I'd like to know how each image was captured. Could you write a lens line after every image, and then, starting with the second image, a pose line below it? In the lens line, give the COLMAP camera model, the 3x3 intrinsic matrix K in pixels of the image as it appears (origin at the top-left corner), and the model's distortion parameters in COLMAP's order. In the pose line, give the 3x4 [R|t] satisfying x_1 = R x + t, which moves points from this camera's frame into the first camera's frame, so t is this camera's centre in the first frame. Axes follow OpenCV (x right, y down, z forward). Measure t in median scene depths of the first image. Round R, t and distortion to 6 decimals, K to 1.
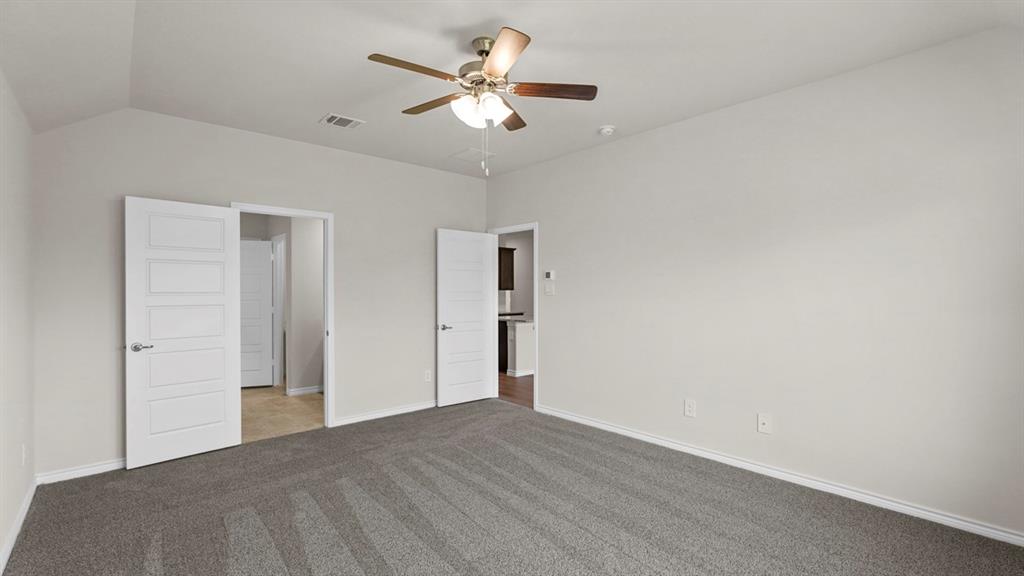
lens RADIAL K [[457.0, 0, 512.0], [0, 457.0, 288.0], [0, 0, 1]] dist [-0.000592, 0.000482]
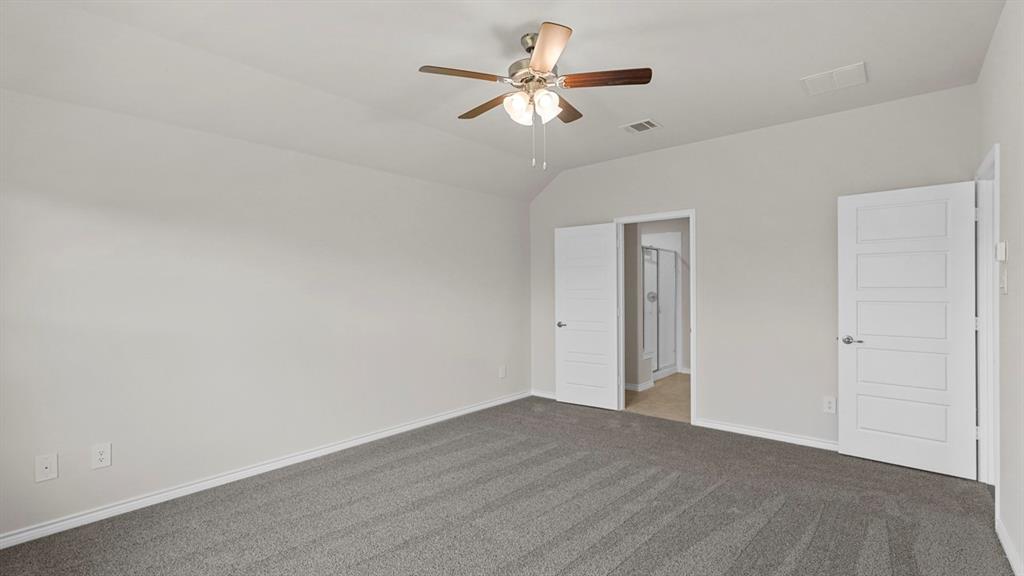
lens RADIAL K [[457.0, 0, 512.0], [0, 457.0, 288.0], [0, 0, 1]] dist [-0.000592, 0.000482]
pose [[0.130335, -0.003279, -0.991465, 0.628829], [0.015195, 0.999884, -0.001310, 0.003118], [0.991354, -0.014894, 0.130369, 0.564127]]
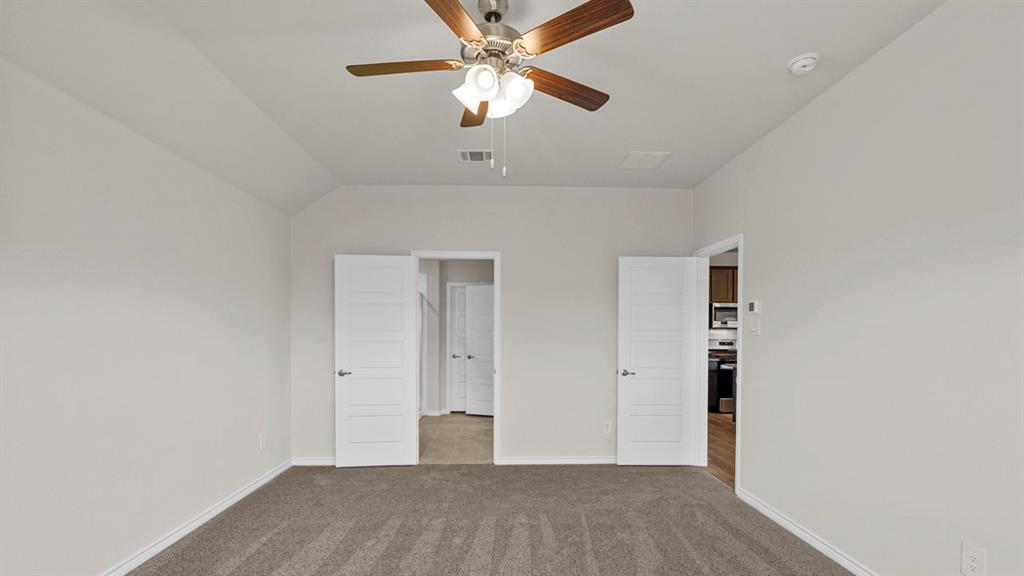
lens RADIAL K [[455.2, 0, 509.2], [0, 455.2, 337.5], [0, 0, 1]] dist [-0.009756, 0.000158]
pose [[0.765448, 0.010142, -0.643418, 0.312264], [0.001921, 0.999835, 0.018046, 0.007014], [0.643495, -0.015050, 0.765302, 0.294541]]
